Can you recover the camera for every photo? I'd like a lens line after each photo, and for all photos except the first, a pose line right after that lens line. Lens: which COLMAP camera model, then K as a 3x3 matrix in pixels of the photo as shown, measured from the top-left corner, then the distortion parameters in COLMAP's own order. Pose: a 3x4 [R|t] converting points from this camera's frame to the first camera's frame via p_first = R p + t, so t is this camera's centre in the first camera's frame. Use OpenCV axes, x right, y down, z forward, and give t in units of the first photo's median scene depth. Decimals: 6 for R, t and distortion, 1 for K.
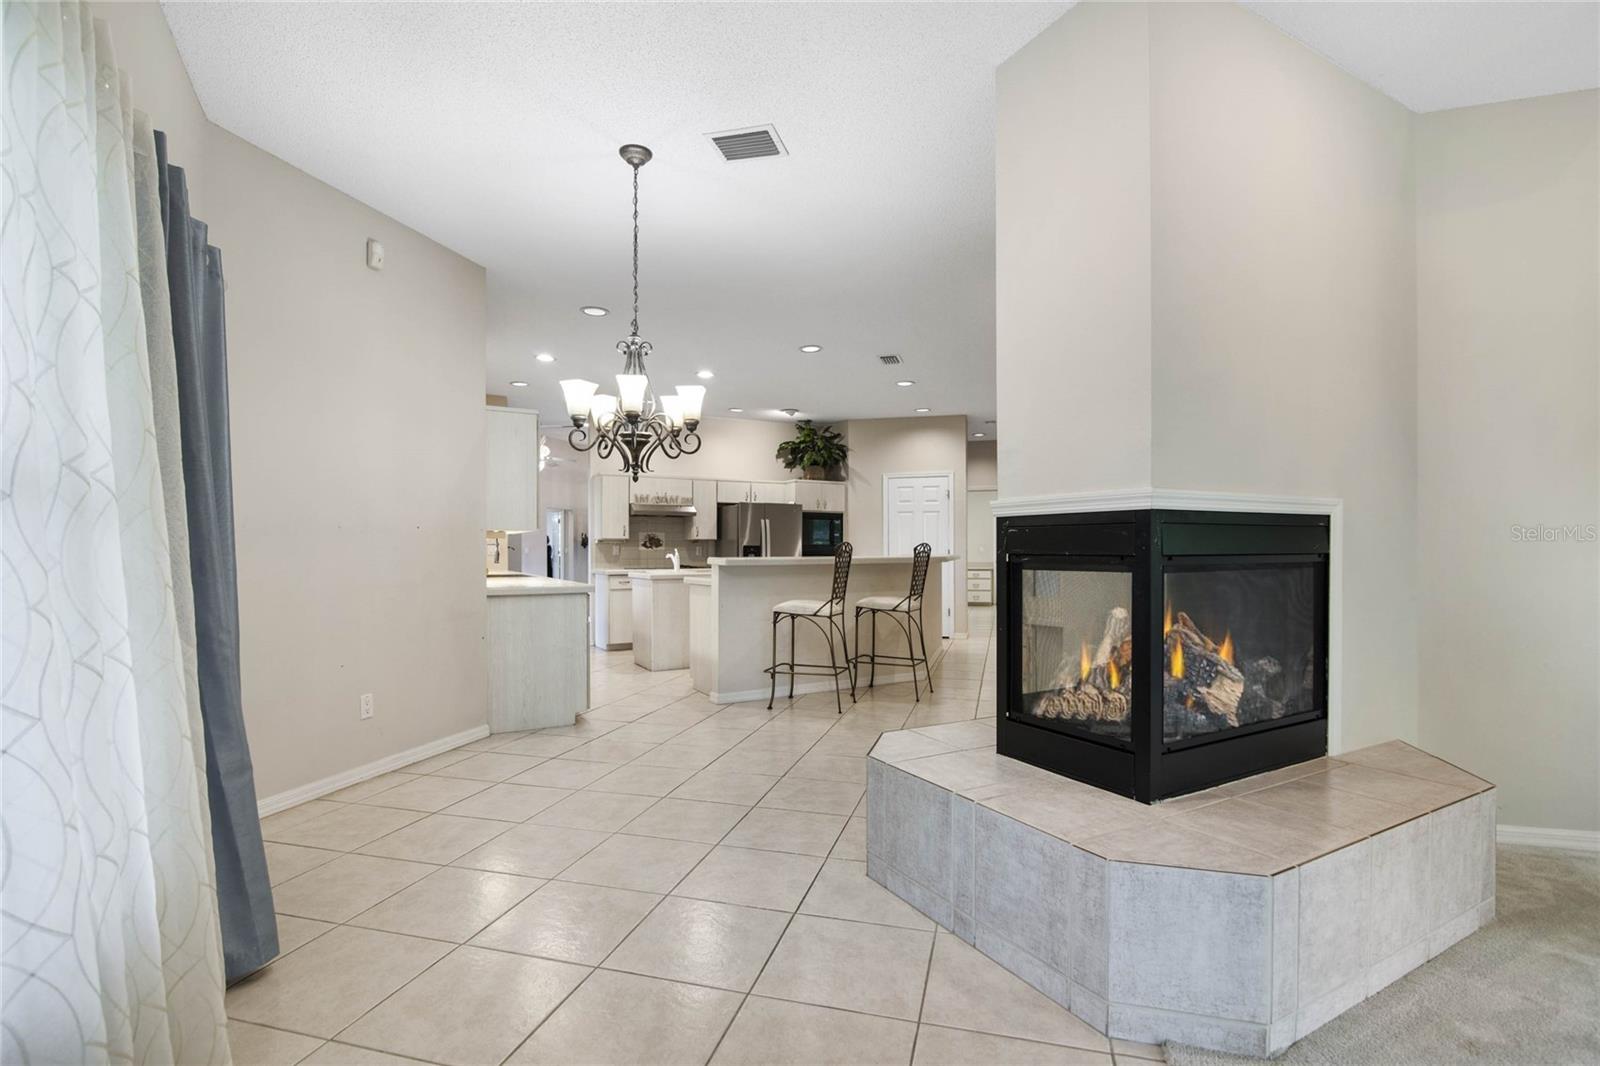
lens RADIAL K [[757.6, 0, 797.0], [0, 757.6, 548.4], [0, 0, 1]] dist [-0.001468, -0.000048]
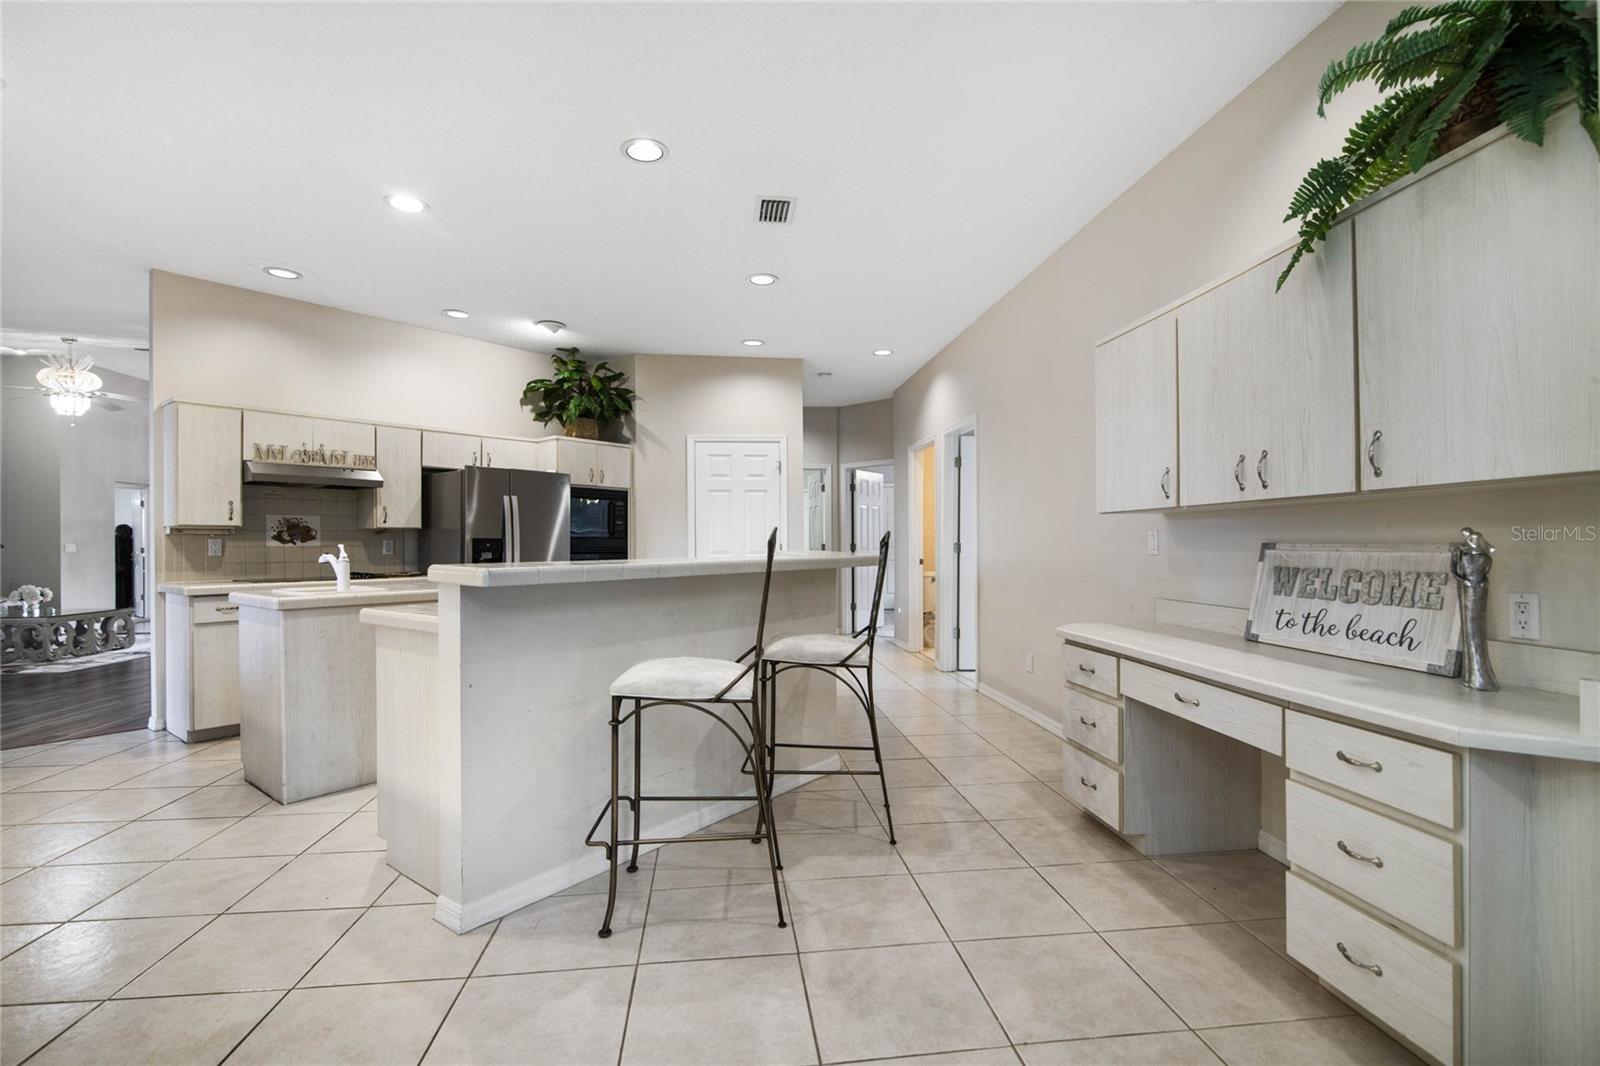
lens RADIAL K [[744.8, 0, 798.7], [0, 744.8, 541.8], [0, 0, 1]] dist [-0.002601, -0.000040]
pose [[0.926003, -0.003578, 0.377499, -0.050685], [0.003861, 0.999993, 0.000005, 0.000132], [-0.377496, 0.001453, 0.926010, 0.333370]]
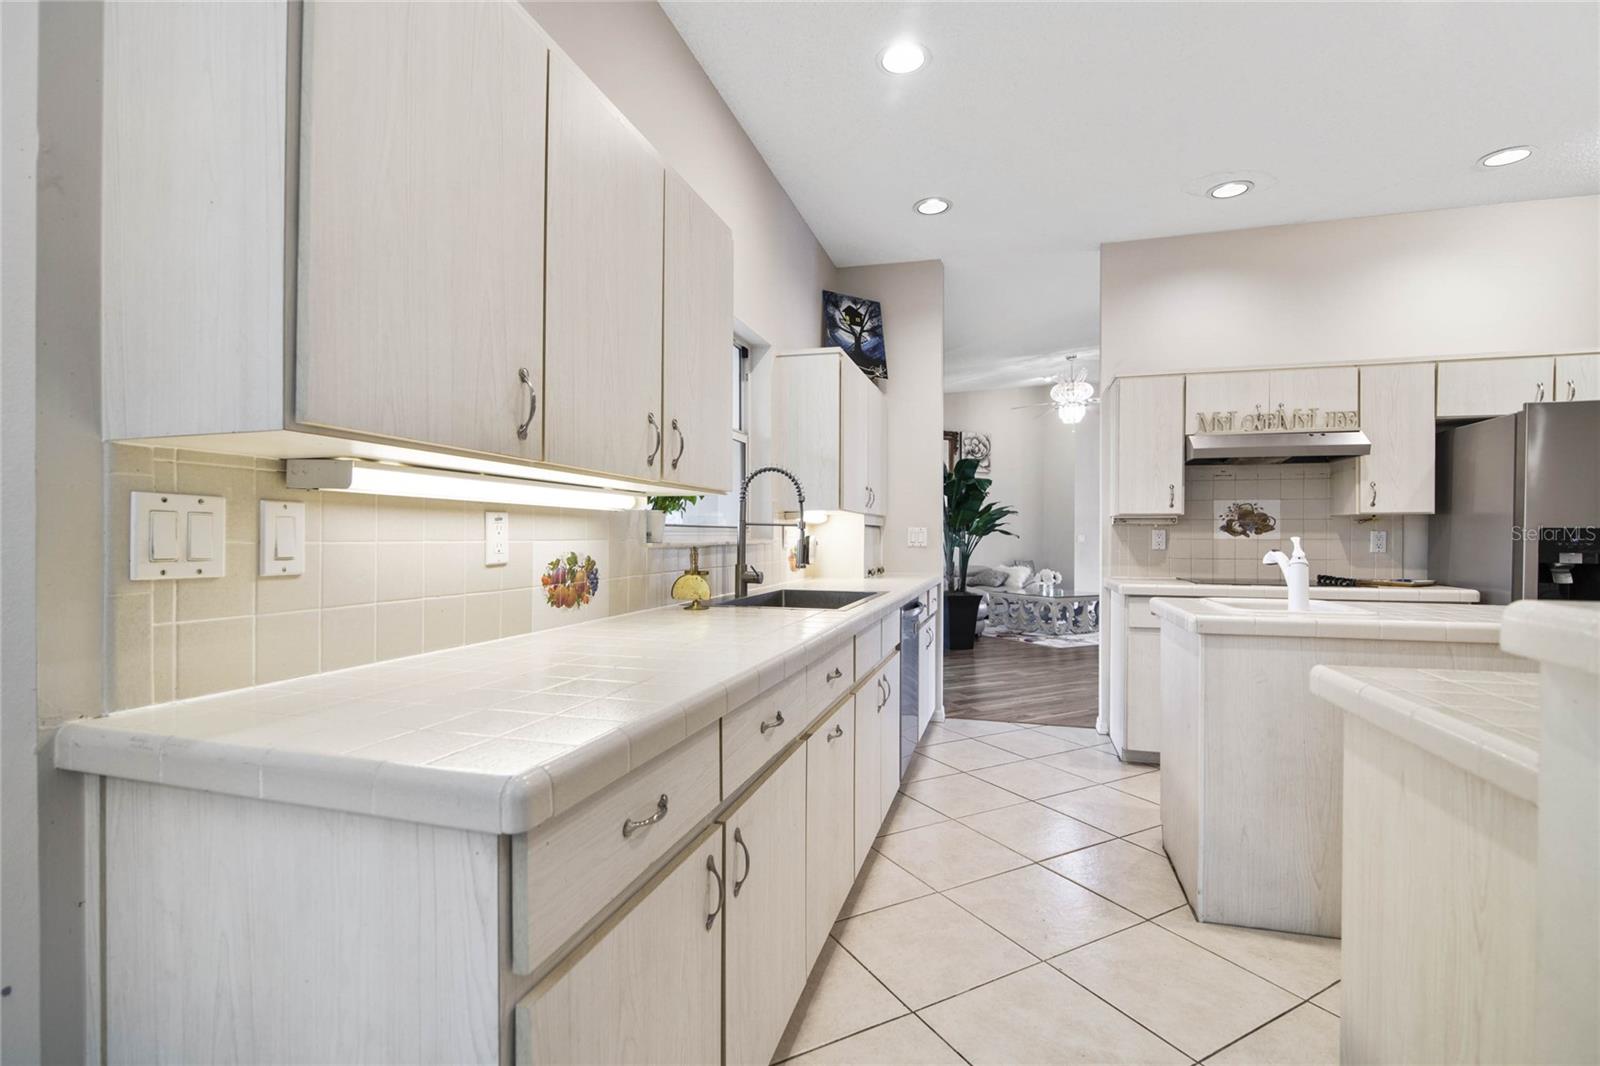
lens RADIAL K [[730.6, 0, 792.8], [0, 730.6, 538.2], [0, 0, 1]] dist [-0.017525, 0.000065]
pose [[0.697138, 0.004919, -0.716920, -0.068638], [-0.002907, 0.999988, 0.004034, 0.000532], [0.716931, -0.000728, 0.697144, 0.491934]]
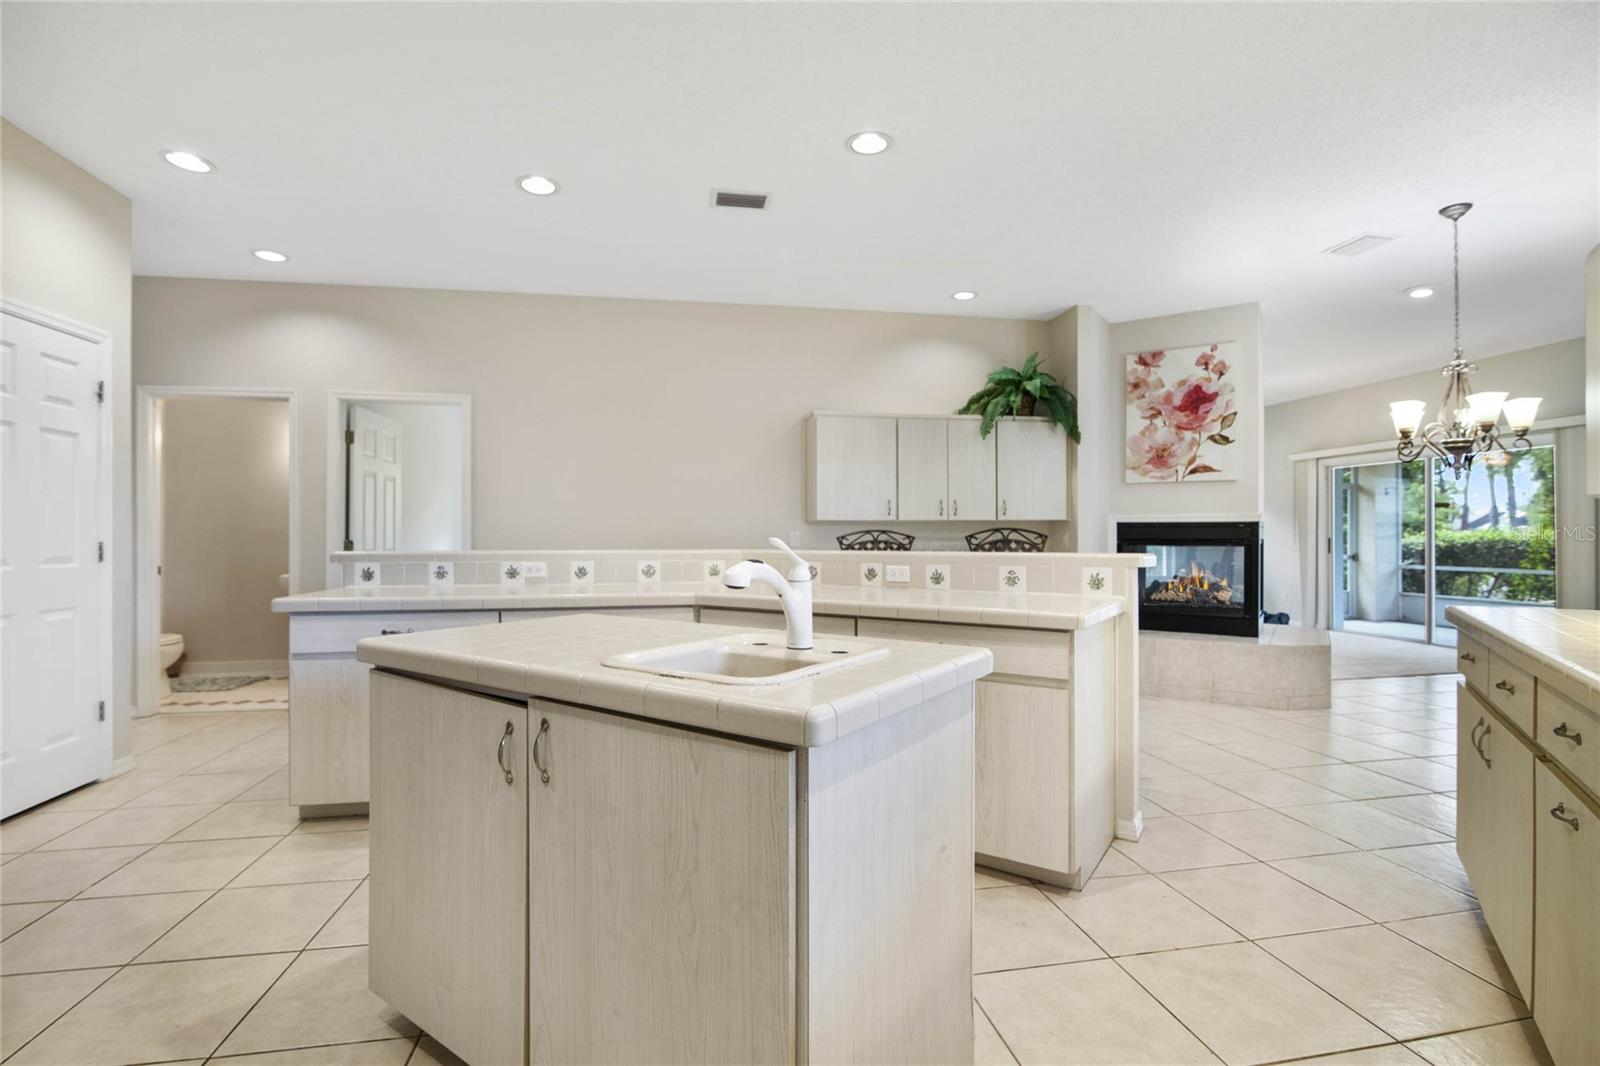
lens RADIAL K [[740.4, 0, 794.8], [0, 740.4, 538.8], [0, 0, 1]] dist [-0.003863, -0.000210]
pose [[-0.443906, -0.008272, 0.896035, -0.271115], [-0.000786, 0.999961, 0.008842, -0.003198], [-0.896073, 0.003220, -0.443895, 0.850462]]
